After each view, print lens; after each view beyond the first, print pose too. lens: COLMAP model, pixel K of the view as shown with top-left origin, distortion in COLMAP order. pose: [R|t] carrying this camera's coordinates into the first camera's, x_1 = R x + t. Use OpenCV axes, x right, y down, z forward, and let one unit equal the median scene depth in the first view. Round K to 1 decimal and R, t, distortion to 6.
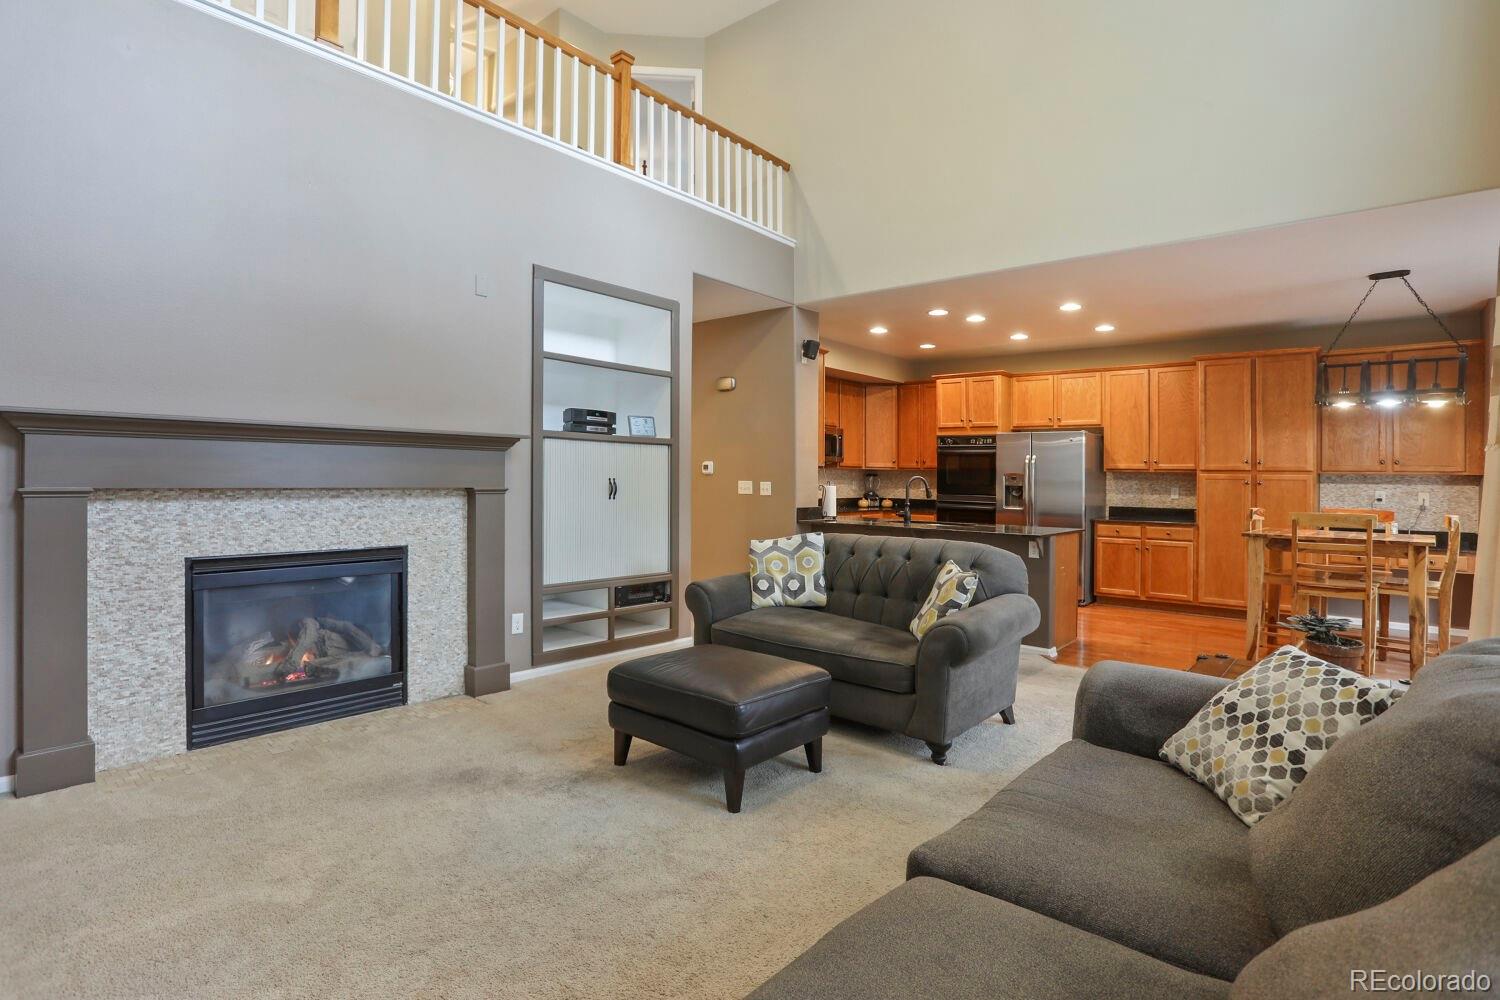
lens RADIAL K [[731.9, 0, 748.2], [0, 731.9, 445.9], [0, 0, 1]] dist [-0.035047, 0.023454]
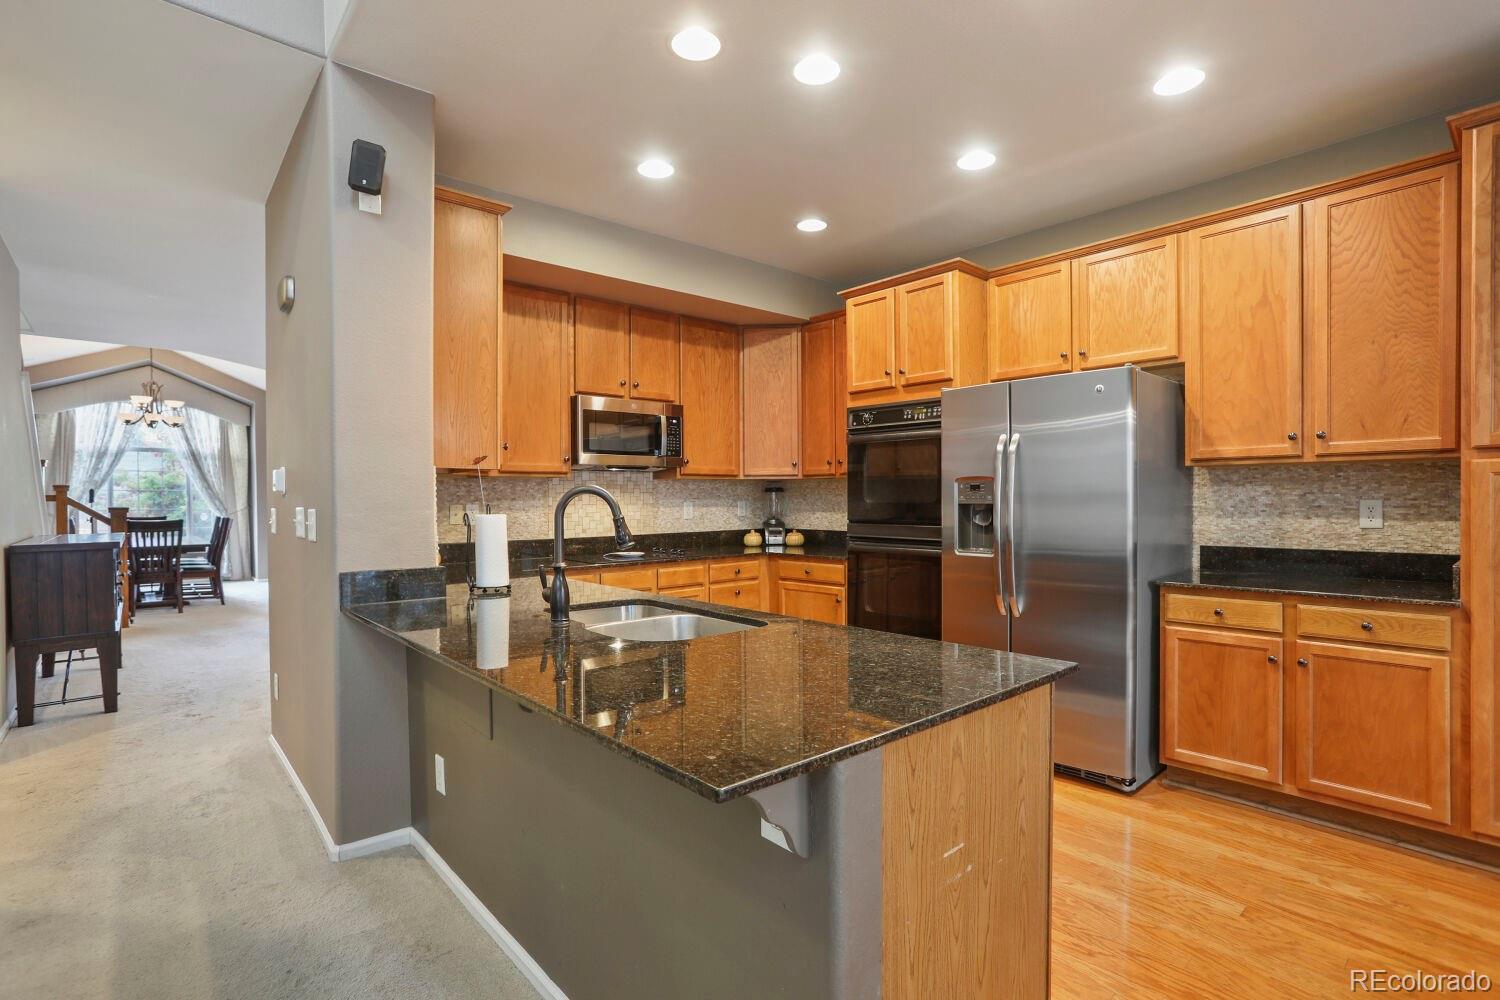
lens RADIAL K [[731.9, 0, 759.2], [0, 731.9, 493.6], [0, 0, 1]] dist [-0.035047, 0.023454]
pose [[0.993377, -0.022341, -0.112703, 0.278871], [0.026145, 0.999133, 0.032387, 0.030107], [0.111882, -0.035119, 0.993101, 0.531003]]
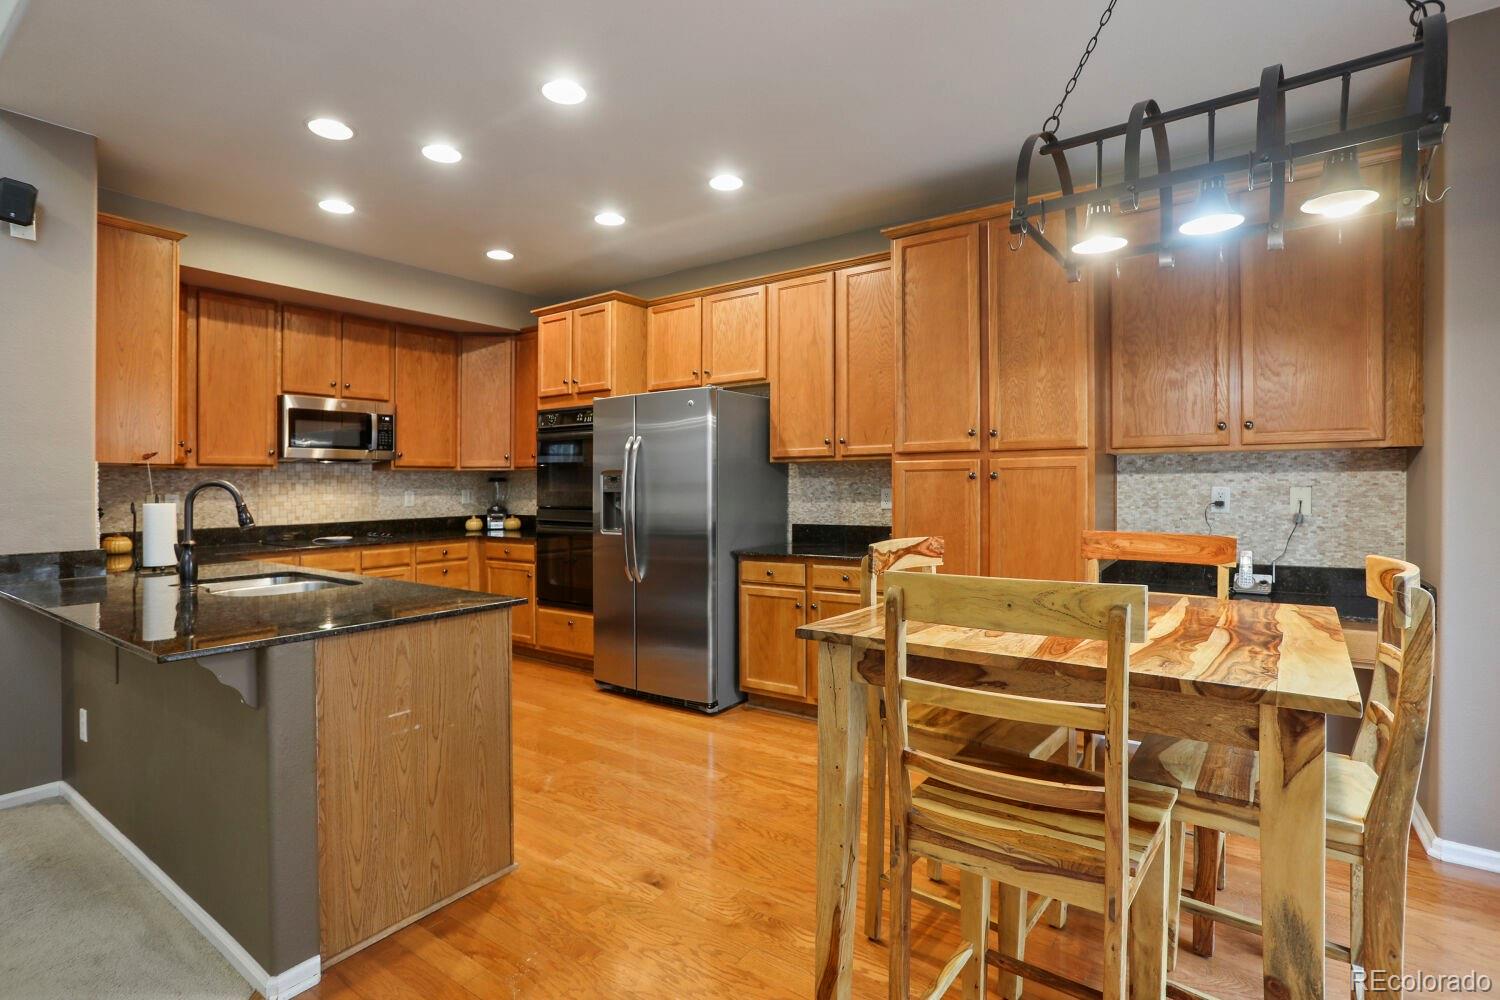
lens RADIAL K [[731.9, 0, 737.8], [0, 731.9, 468.3], [0, 0, 1]] dist [-0.035047, 0.023454]
pose [[0.994987, -0.021587, 0.097645, 0.397184], [0.019795, 0.999618, 0.019290, 0.027291], [-0.098024, -0.017260, 0.995034, 0.430262]]
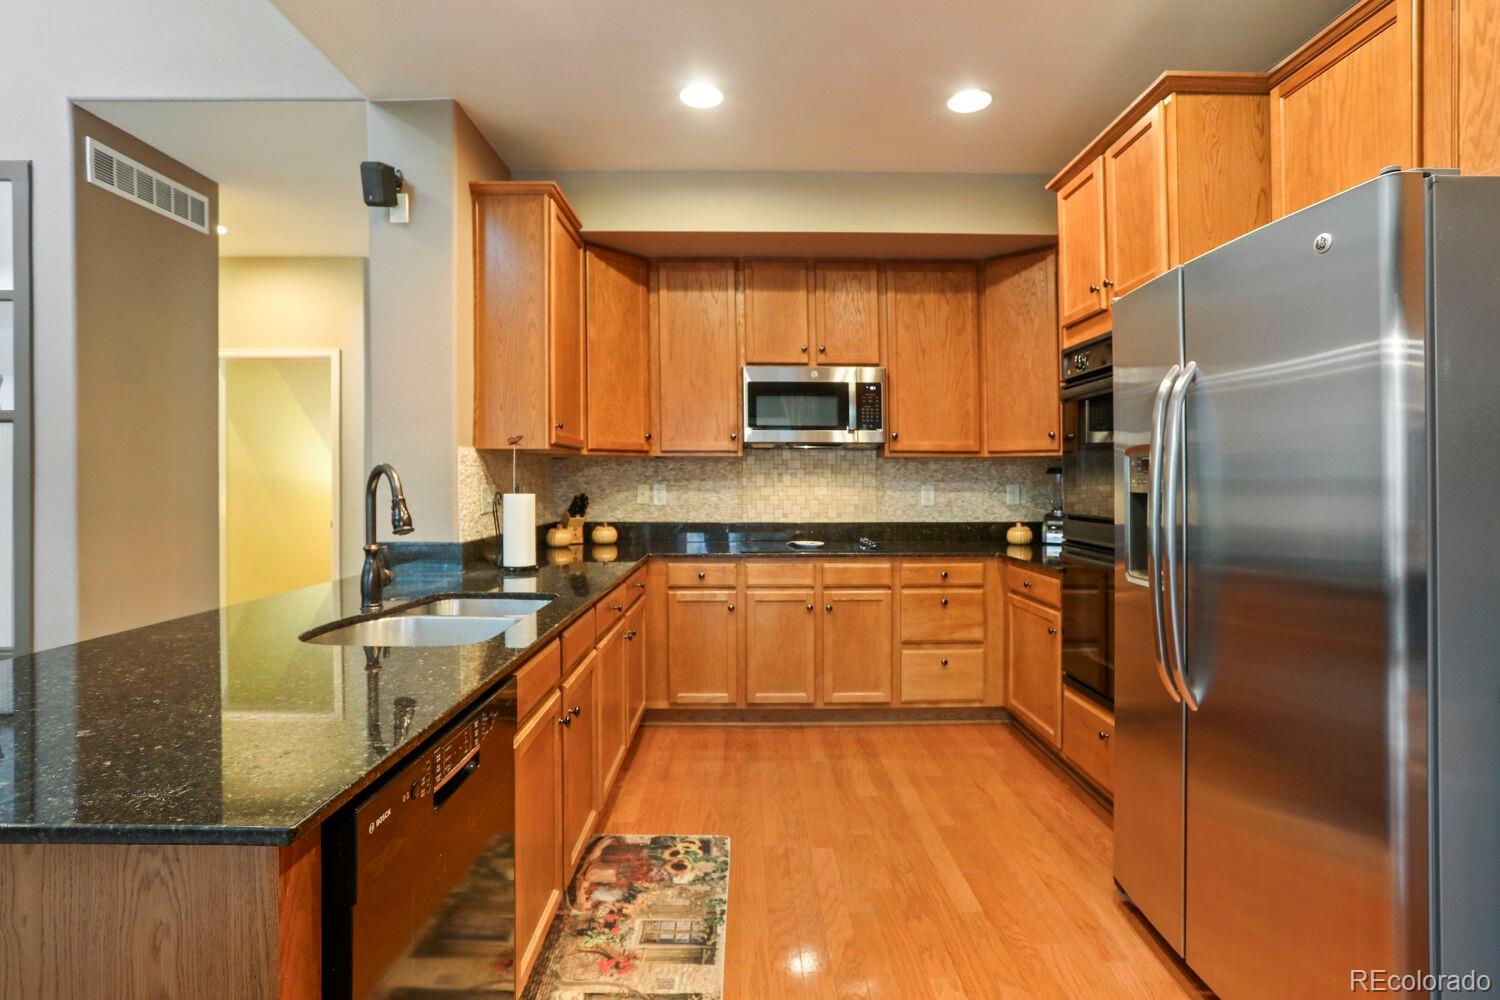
lens RADIAL K [[731.9, 0, 724.4], [0, 731.9, 458.2], [0, 0, 1]] dist [-0.035047, 0.023454]
pose [[0.668645, -0.035977, -0.742711, 0.446591], [0.036190, 0.999220, -0.015821, 0.040743], [0.742701, -0.016300, 0.669425, 0.711444]]
